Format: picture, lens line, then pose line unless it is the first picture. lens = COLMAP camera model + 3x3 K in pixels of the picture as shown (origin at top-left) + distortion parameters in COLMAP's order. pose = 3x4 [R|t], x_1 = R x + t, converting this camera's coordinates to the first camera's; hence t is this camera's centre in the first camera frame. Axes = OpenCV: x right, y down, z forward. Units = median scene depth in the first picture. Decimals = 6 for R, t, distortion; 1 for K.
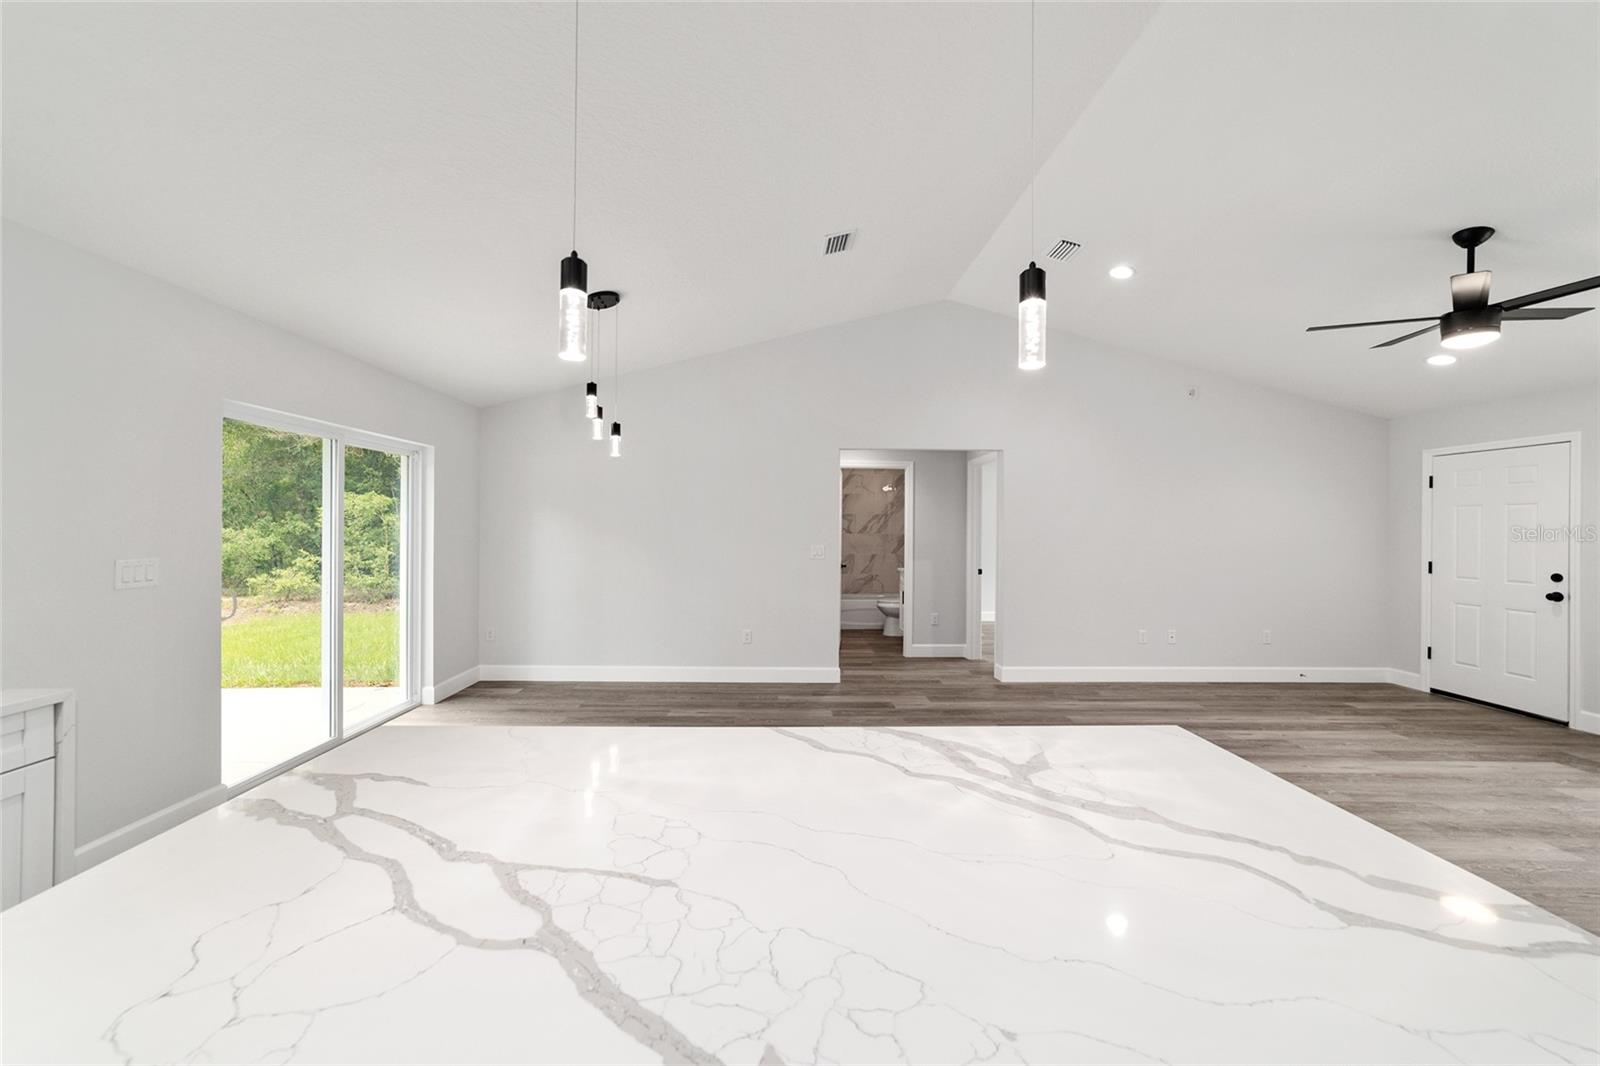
lens RADIAL K [[612.6, 0, 792.7], [0, 612.6, 529.9], [0, 0, 1]] dist [-0.018717, 0.009476]
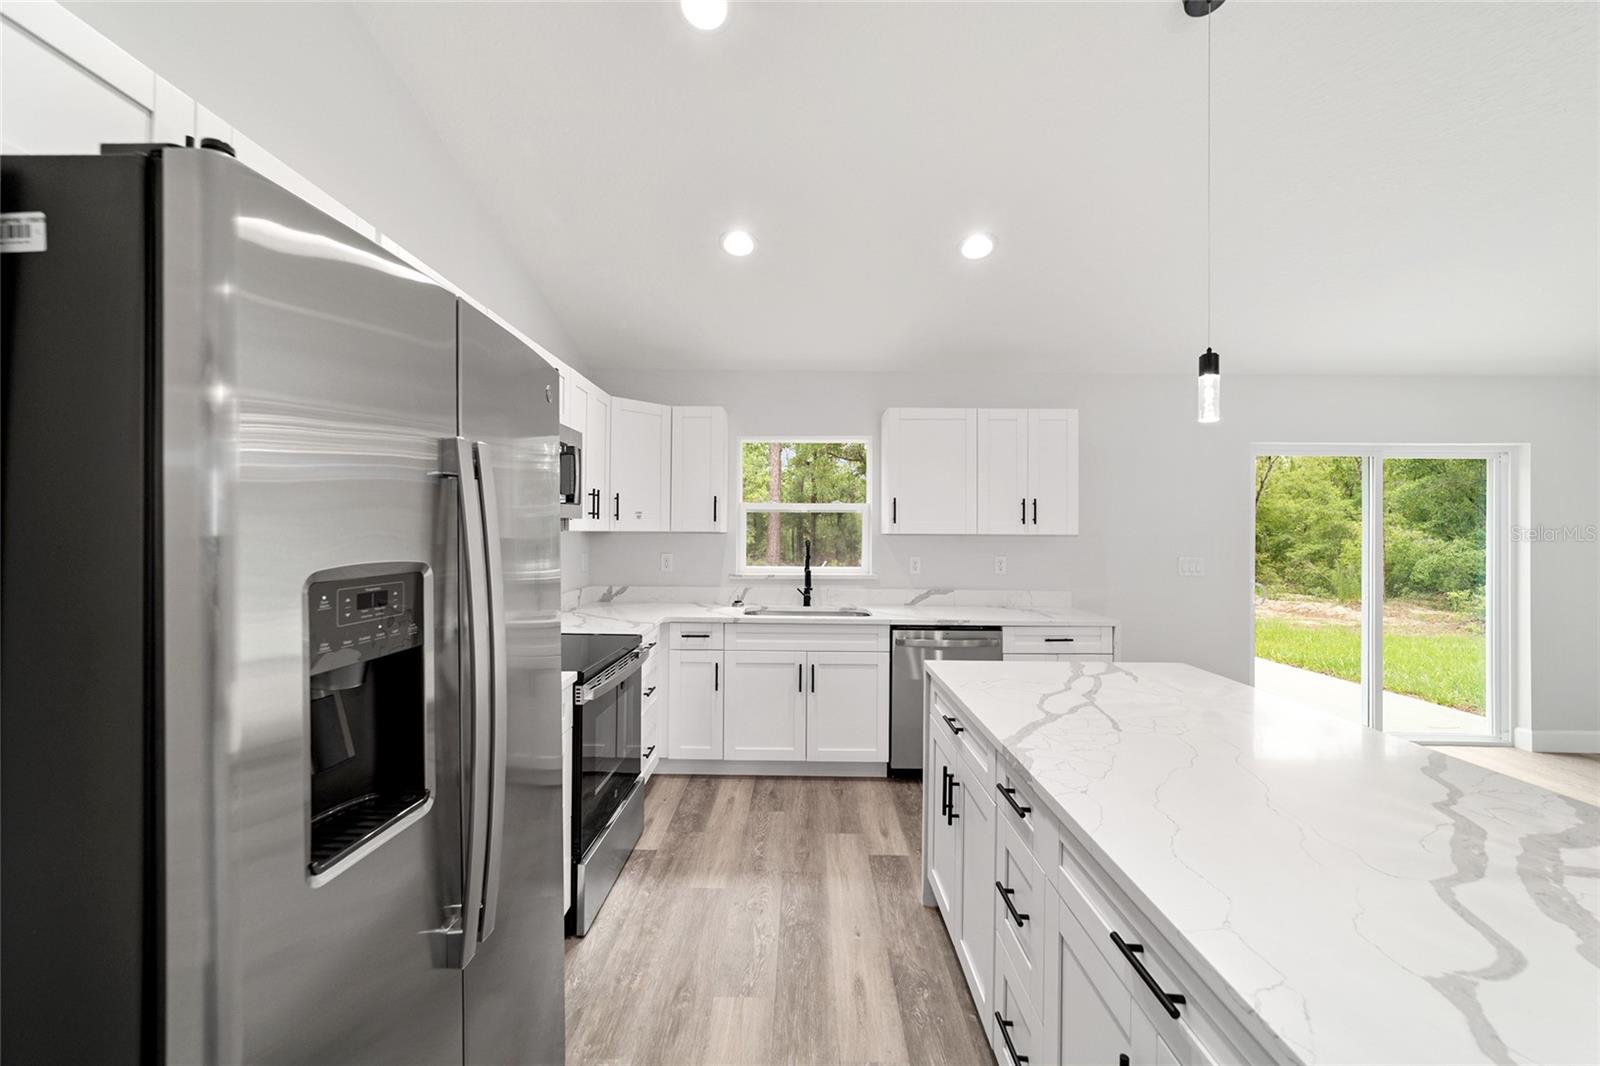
lens RADIAL K [[612.6, 0, 792.7], [0, 612.6, 529.9], [0, 0, 1]] dist [-0.018717, 0.009476]
pose [[-0.040654, -0.011228, -0.999110, 0.938510], [-0.008074, 0.999908, -0.010909, 0.002028], [0.999141, 0.007623, -0.040741, 0.048837]]
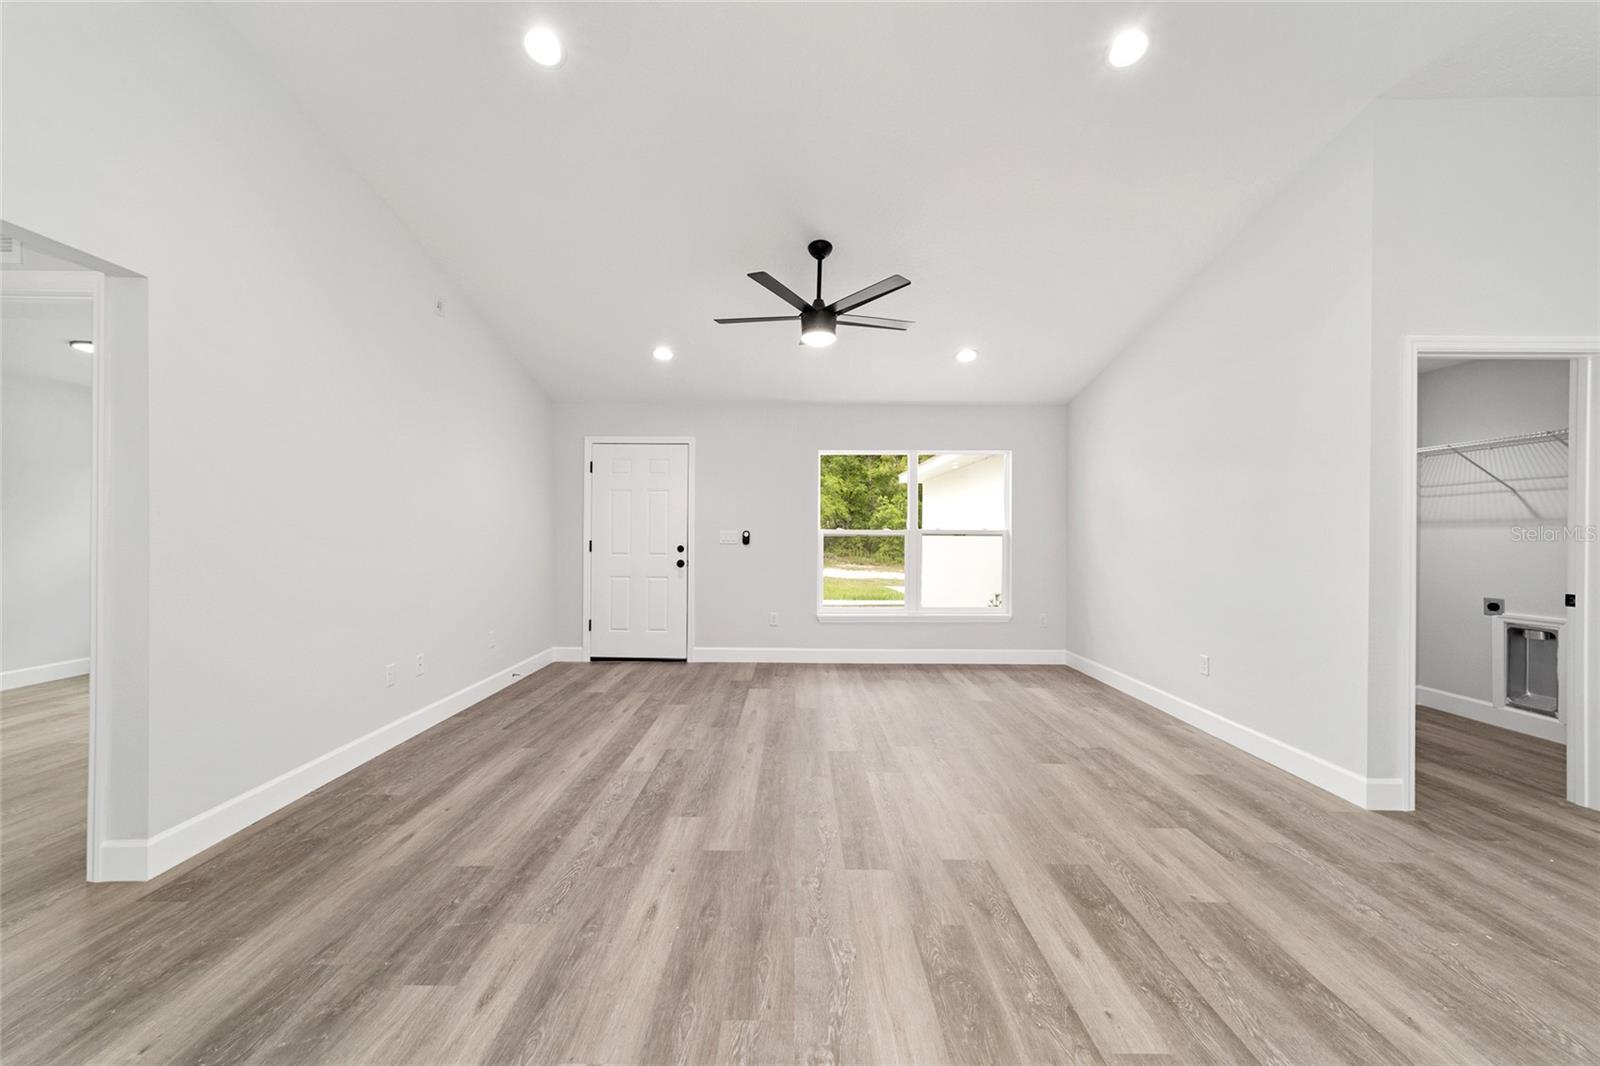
lens RADIAL K [[612.6, 0, 792.7], [0, 612.6, 529.9], [0, 0, 1]] dist [-0.018717, 0.009476]
pose [[0.025671, -0.003038, 0.999666, -0.032422], [-0.002374, 0.999992, 0.003099, 0.035040], [-0.999668, -0.002453, 0.025663, 0.748543]]
